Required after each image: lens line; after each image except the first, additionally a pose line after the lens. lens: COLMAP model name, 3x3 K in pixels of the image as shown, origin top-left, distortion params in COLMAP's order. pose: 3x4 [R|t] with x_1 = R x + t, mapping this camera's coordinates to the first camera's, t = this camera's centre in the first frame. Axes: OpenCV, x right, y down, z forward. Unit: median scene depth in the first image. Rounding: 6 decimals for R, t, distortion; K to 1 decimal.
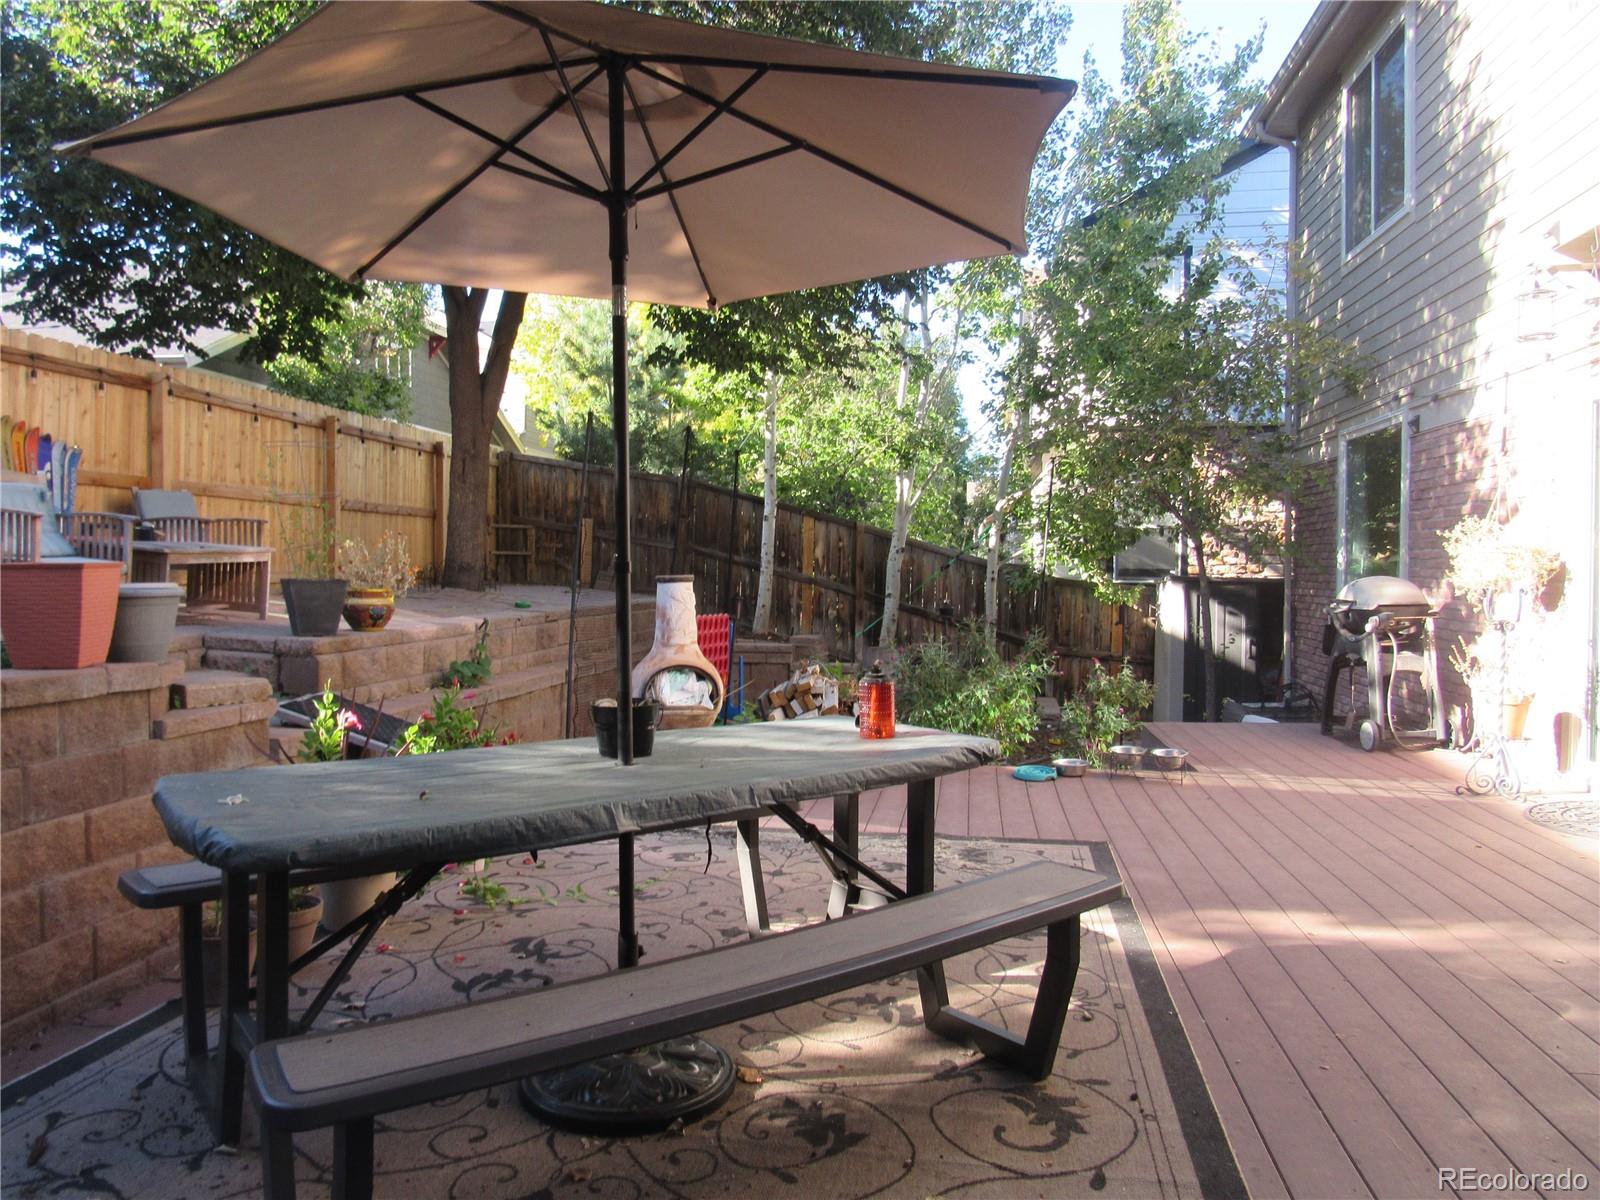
lens RADIAL K [[1135.5, 0, 787.4], [0, 1135.5, 590.5], [0, 0, 1]] dist [-0.023524, 0.009895]
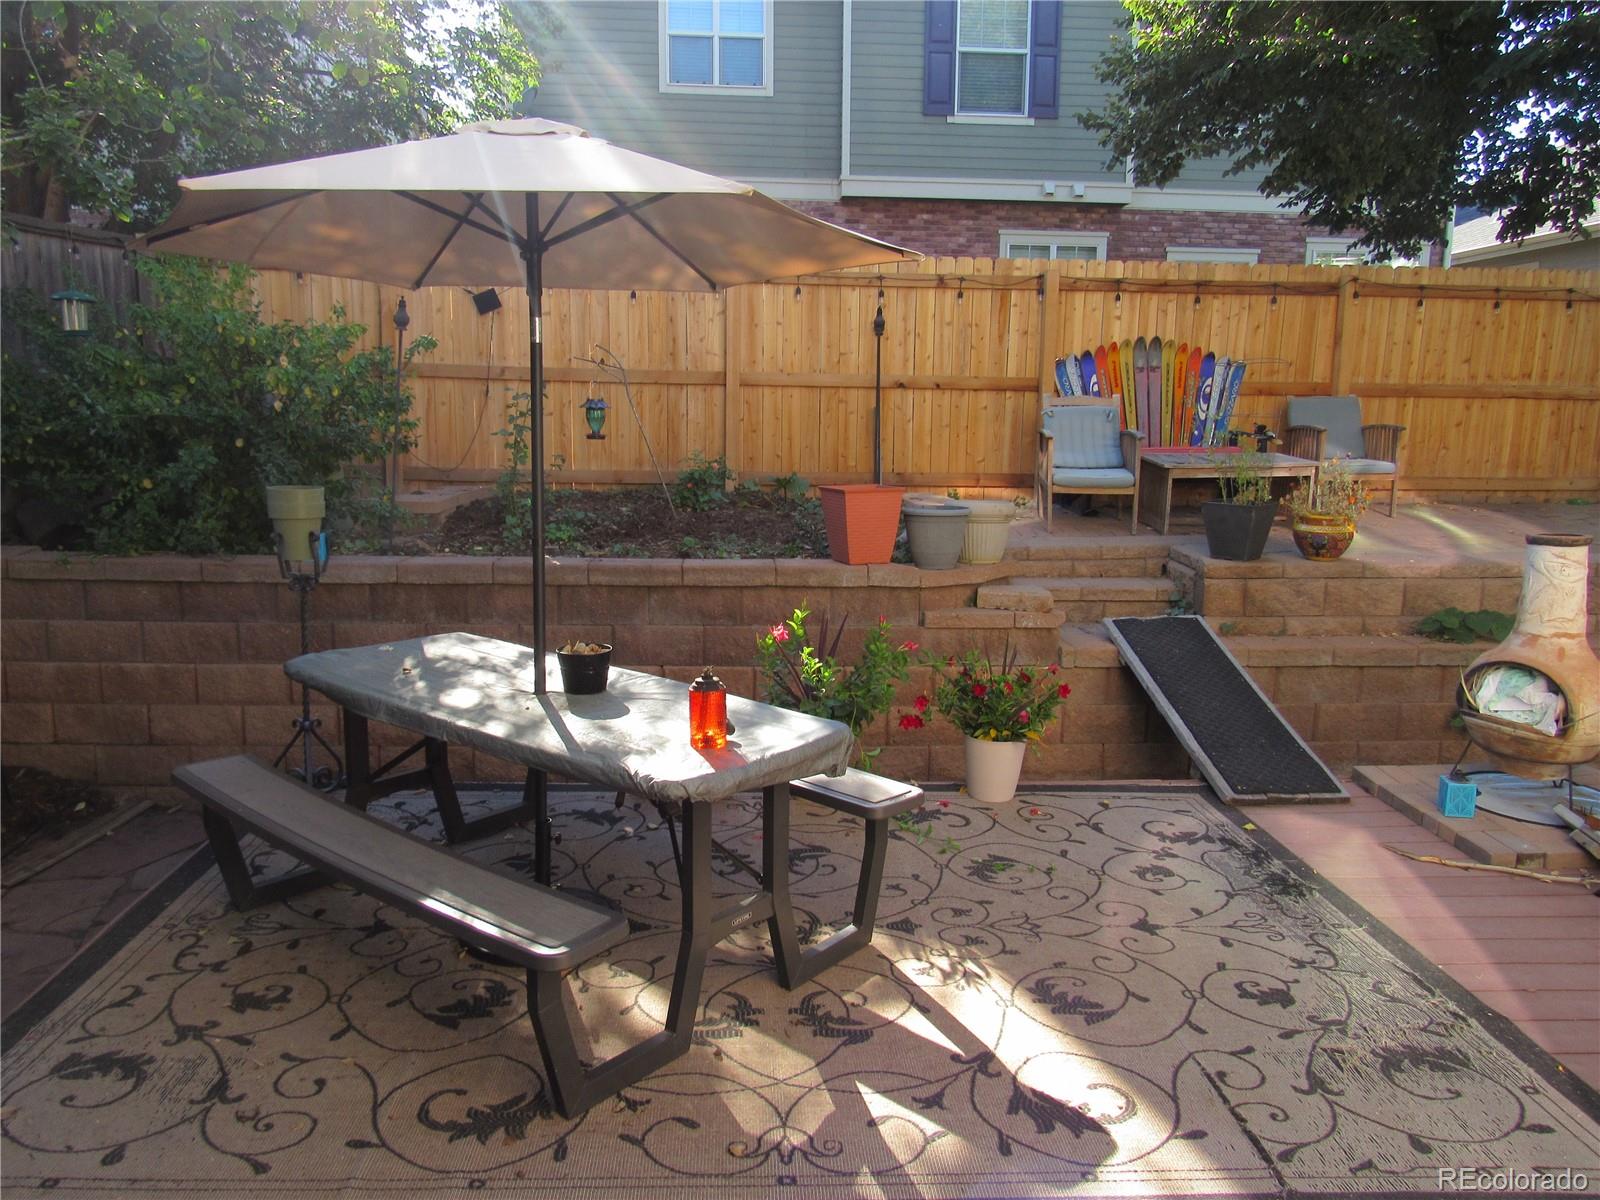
lens RADIAL K [[1135.5, 0, 790.9], [0, 1135.5, 601.1], [0, 0, 1]] dist [-0.023524, 0.009895]
pose [[0.217336, 0.156688, -0.963439, 0.398885], [-0.028016, 0.987626, 0.154302, -0.056576], [0.975695, -0.006544, 0.219036, 0.344265]]
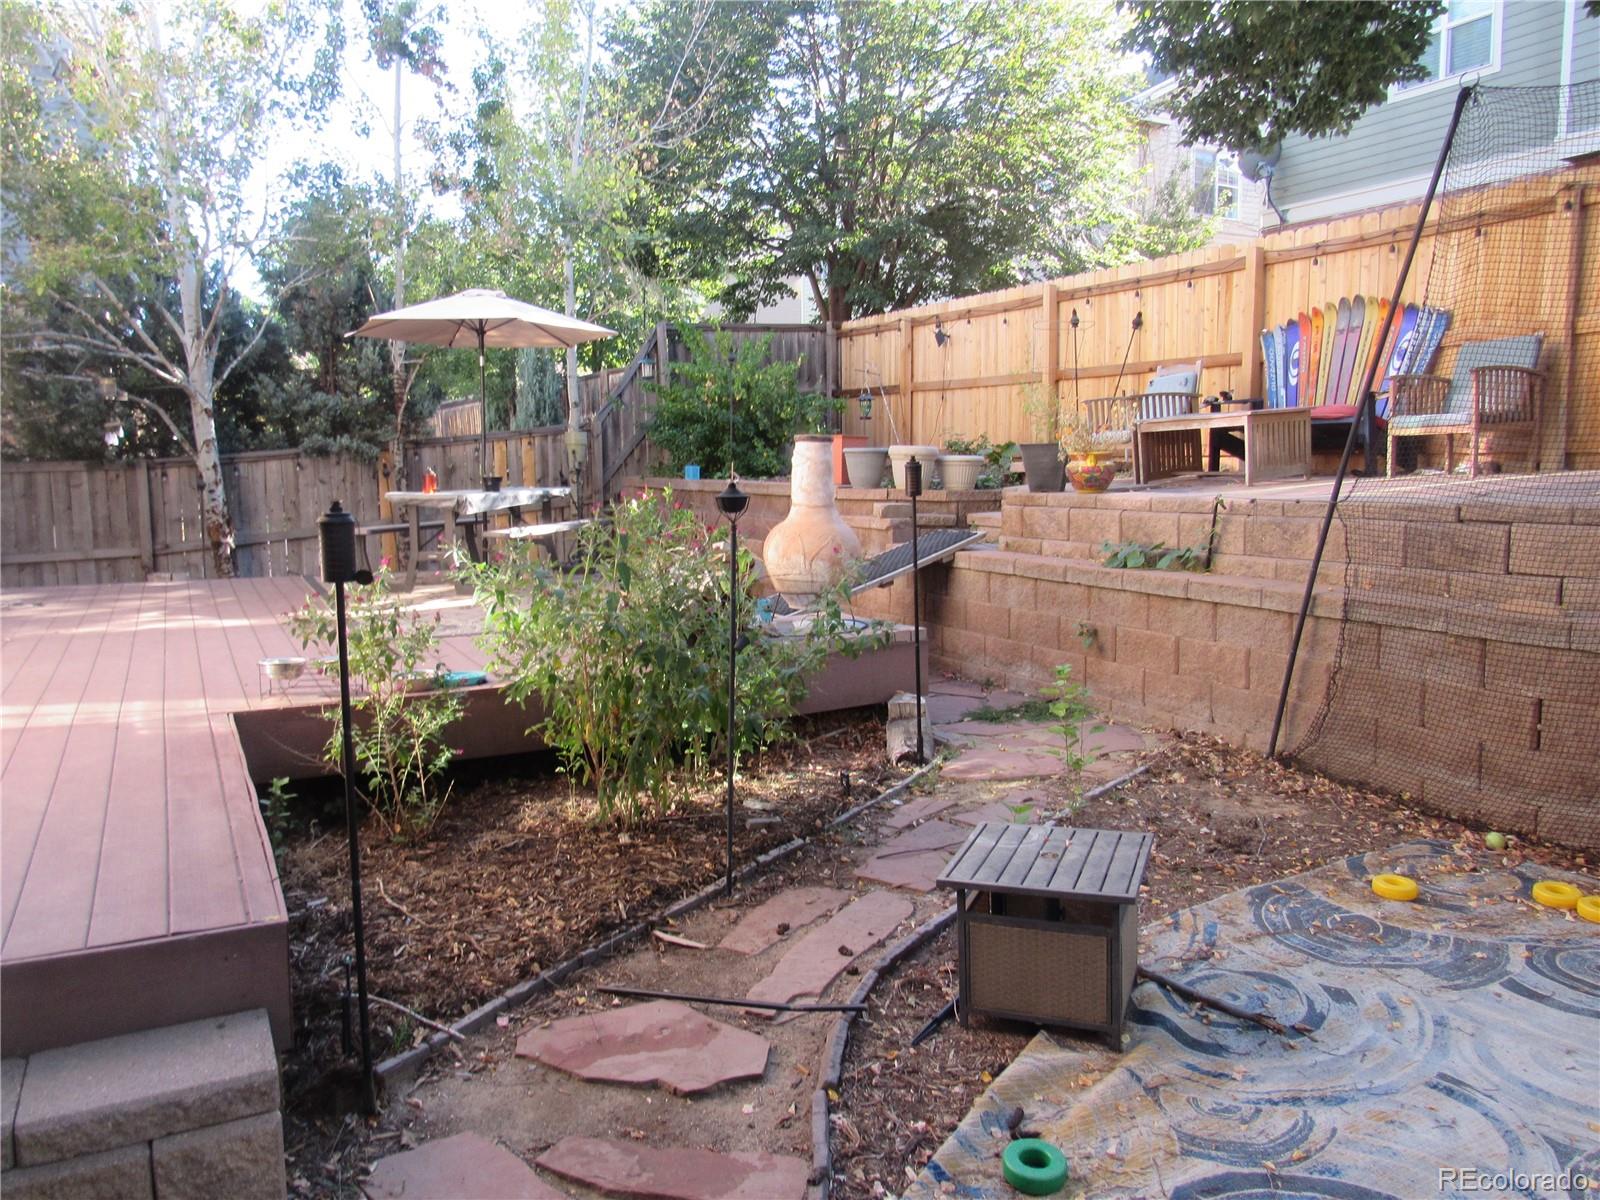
lens RADIAL K [[1135.5, 0, 797.0], [0, 1135.5, 600.3], [0, 0, 1]] dist [-0.023524, 0.009895]
pose [[-0.784853, 0.076844, -0.614899, 0.448750], [-0.008007, 0.990941, 0.134058, -0.003894], [0.619630, 0.110139, -0.777128, 1.514206]]
